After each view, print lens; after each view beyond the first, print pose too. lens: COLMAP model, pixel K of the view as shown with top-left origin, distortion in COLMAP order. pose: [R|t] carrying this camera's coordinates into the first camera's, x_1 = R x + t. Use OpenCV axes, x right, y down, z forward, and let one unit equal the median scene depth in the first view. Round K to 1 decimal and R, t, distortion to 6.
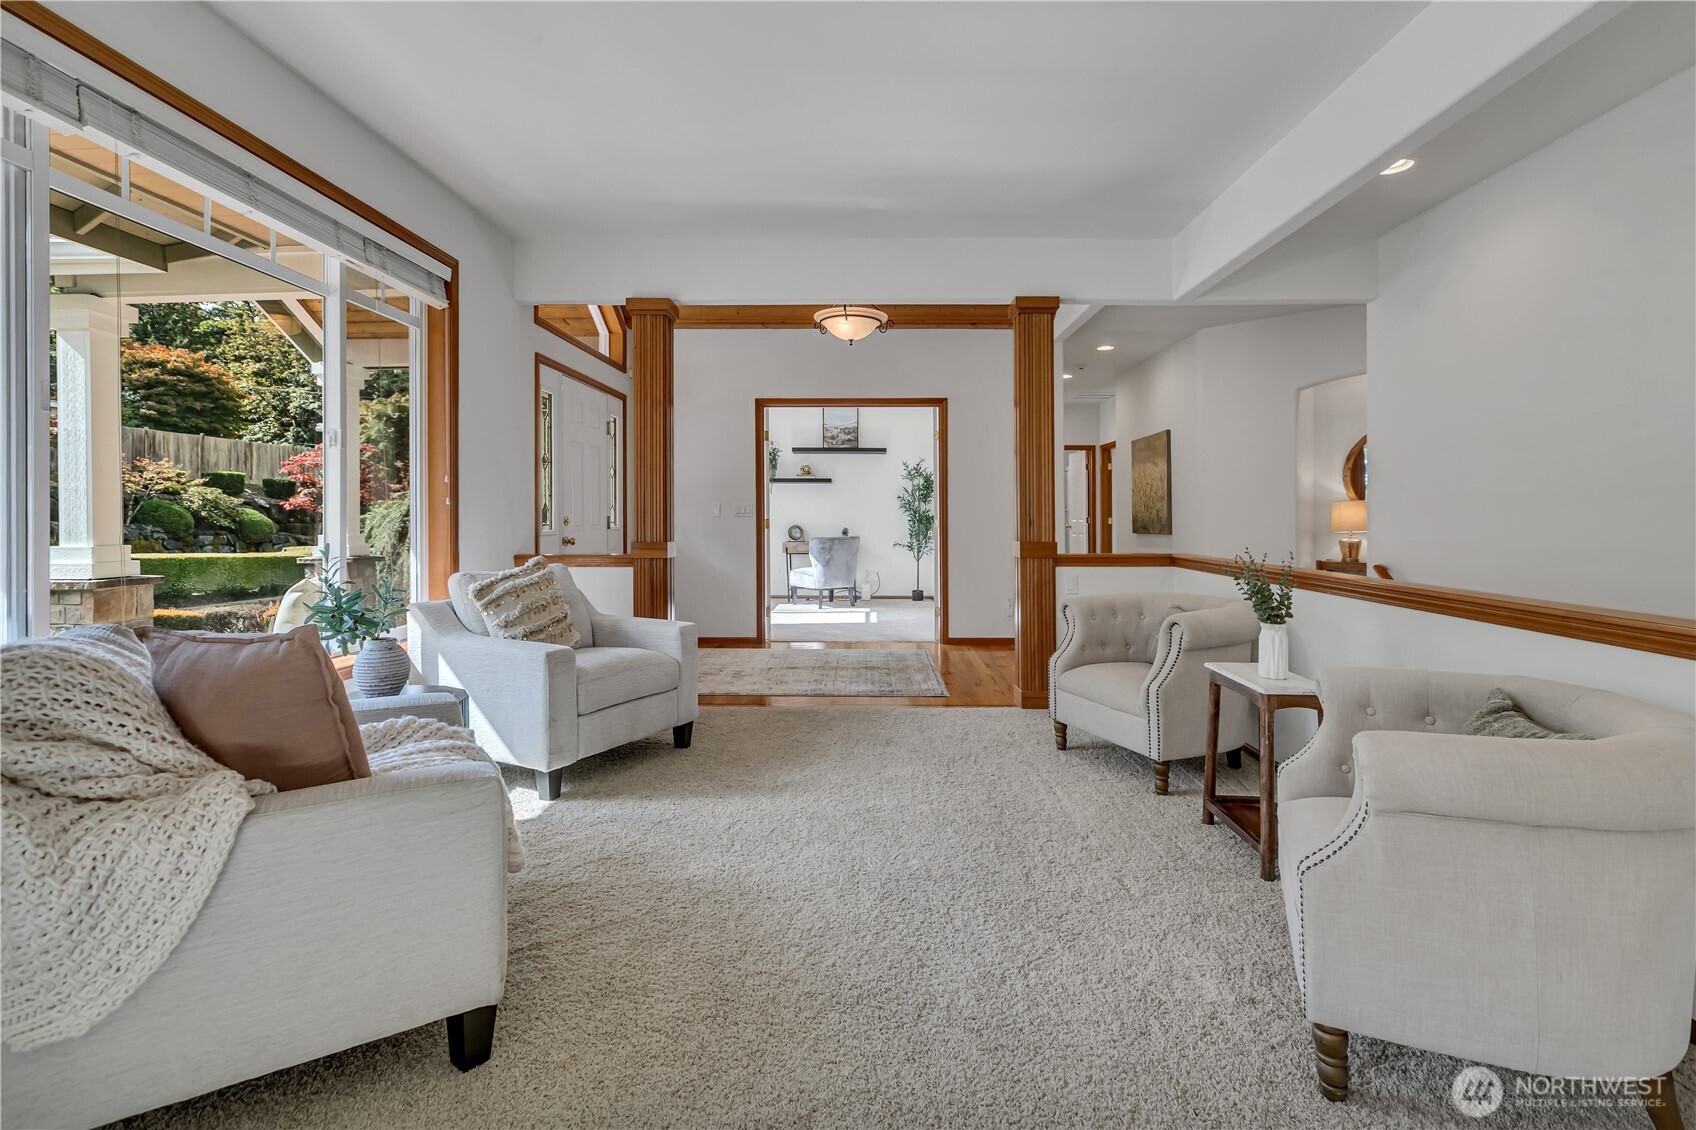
lens RADIAL K [[785.6, 0, 860.5], [0, 785.6, 507.5], [0, 0, 1]] dist [-0.000731, 0.000147]
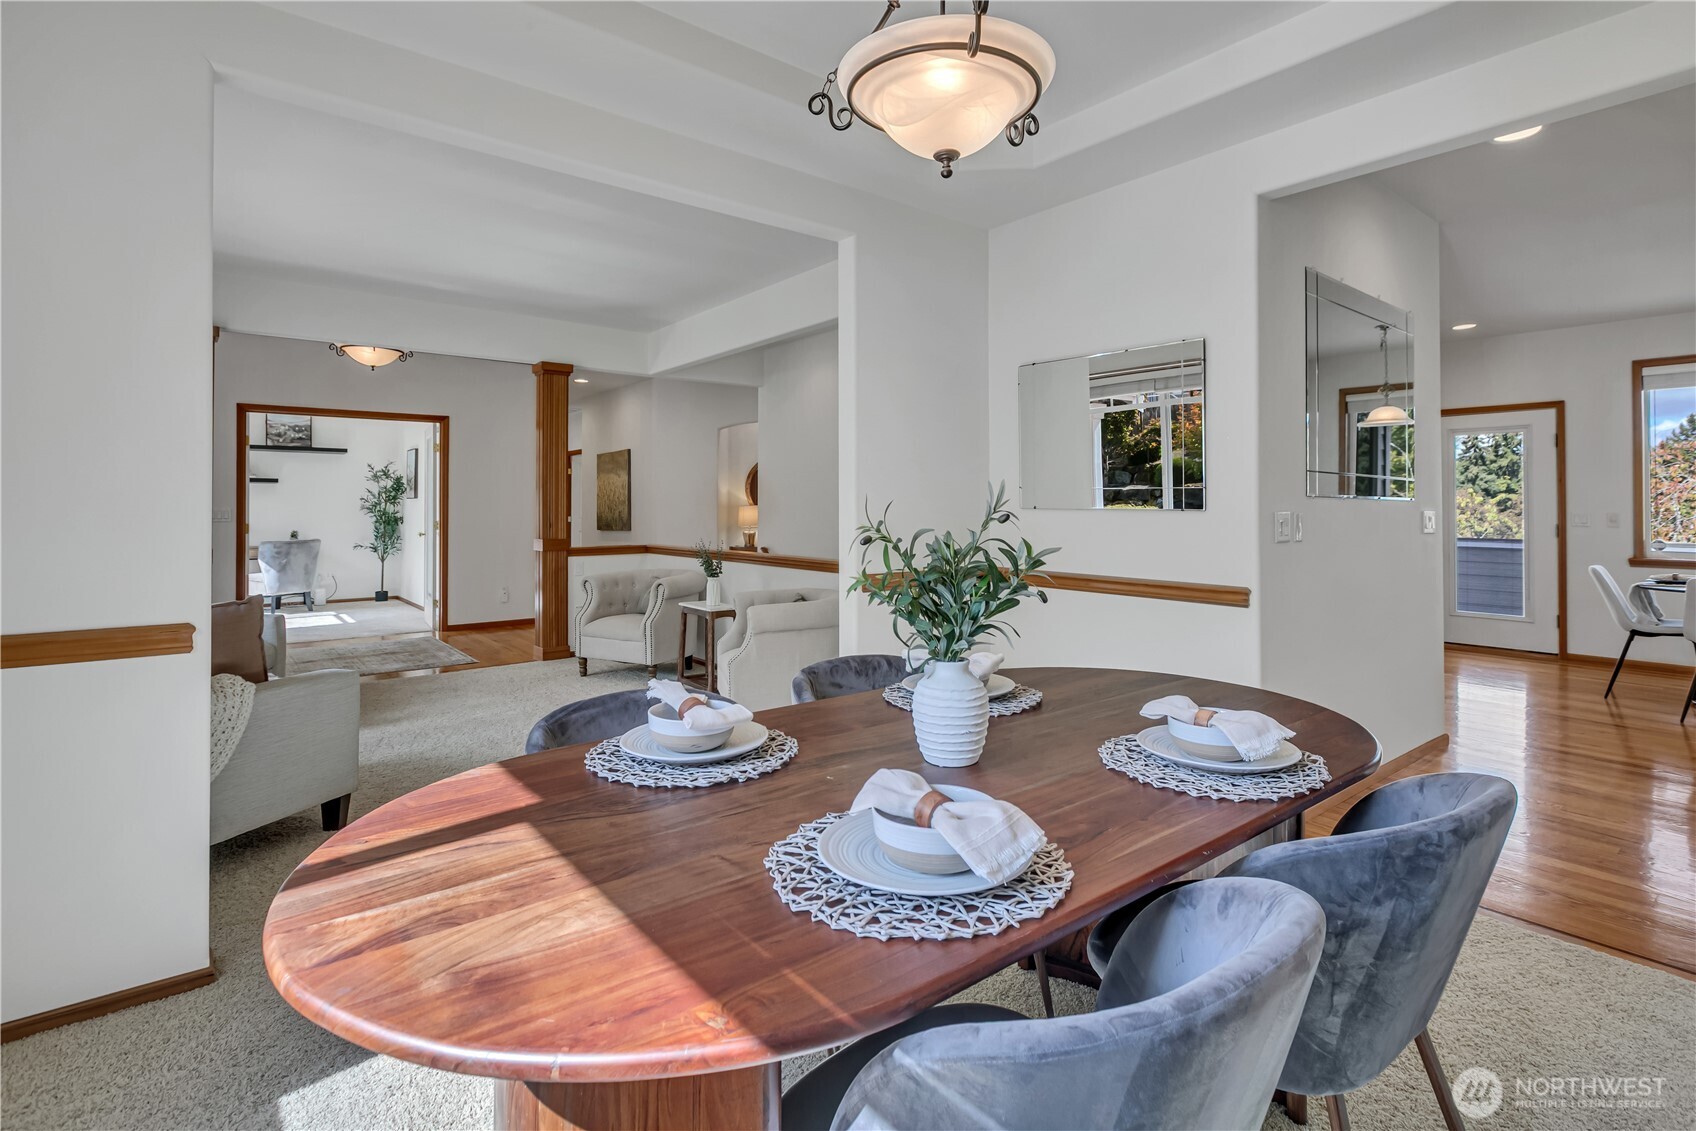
lens RADIAL K [[817.8, 0, 858.2], [0, 817.8, 480.9], [0, 0, 1]] dist [-0.000922, -0.000377]
pose [[0.773668, 0.015678, 0.633397, -0.148341], [-0.000529, 0.999709, -0.024098, -0.013169], [-0.633591, 0.018309, 0.773452, -0.244836]]
